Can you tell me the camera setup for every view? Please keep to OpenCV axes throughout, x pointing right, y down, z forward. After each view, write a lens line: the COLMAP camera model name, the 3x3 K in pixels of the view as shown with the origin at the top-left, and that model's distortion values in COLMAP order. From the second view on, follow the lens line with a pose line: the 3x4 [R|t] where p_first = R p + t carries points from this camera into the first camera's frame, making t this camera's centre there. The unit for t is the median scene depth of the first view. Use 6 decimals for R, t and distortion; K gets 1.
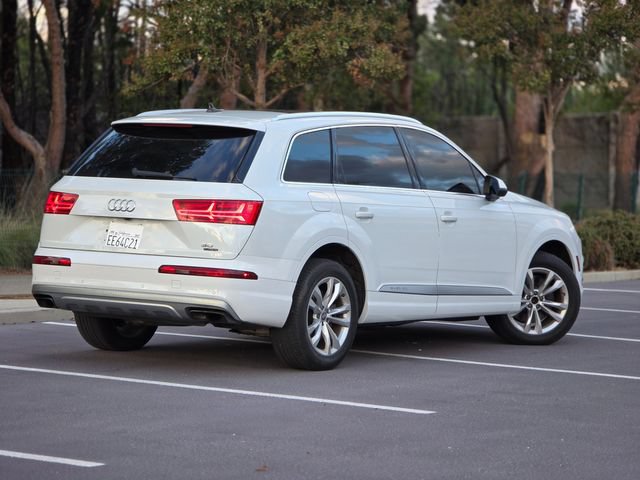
lens RADIAL K [[2112.4, 0, 319.6], [0, 2112.4, 239.2], [0, 0, 1]] dist [0.165711, 0.000000]
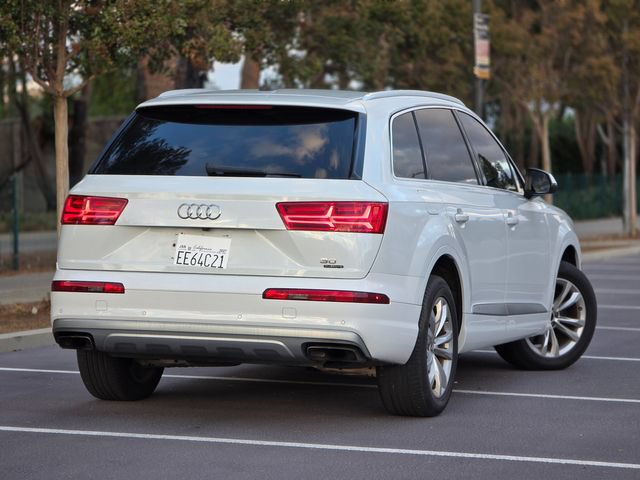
lens RADIAL K [[2112.4, 0, 319.5], [0, 2112.4, 243.6], [0, 0, 1]] dist [0.165711, 0.000000]
pose [[0.962395, -0.023116, 0.270669, -0.247842], [0.023505, 0.999722, 0.001806, -0.004643], [-0.270635, 0.004624, 0.962671, 0.246805]]
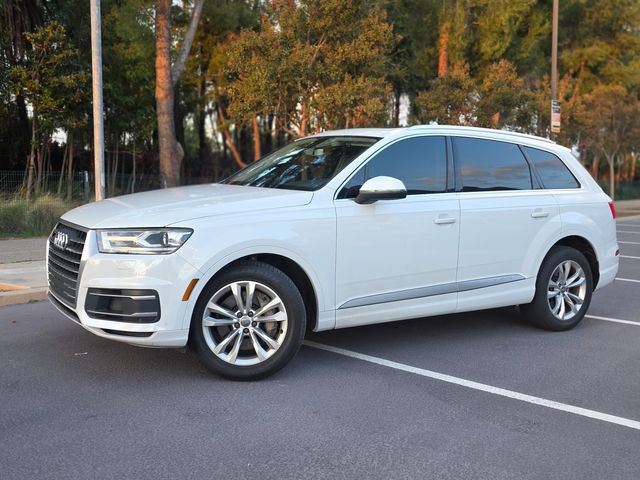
lens RADIAL K [[671.6, 0, 323.7], [0, 671.6, 221.8], [0, 0, 1]] dist [0.059136, 0.000000]
pose [[0.997248, 0.004387, -0.074008, 0.042780], [-0.002252, 0.999580, 0.028895, -0.019220], [0.074103, -0.028649, 0.996839, 0.731196]]
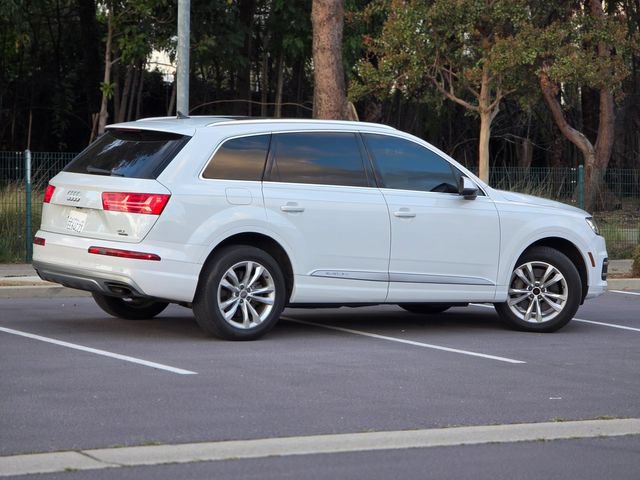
lens RADIAL K [[2112.4, 0, 319.5], [0, 2112.4, 237.5], [0, 0, 1]] dist [0.165711, 0.000000]
pose [[0.929362, 0.025536, -0.368285, 0.462458], [-0.025157, 0.999667, 0.005832, -0.002922], [0.368311, 0.003845, 0.929695, -0.067131]]
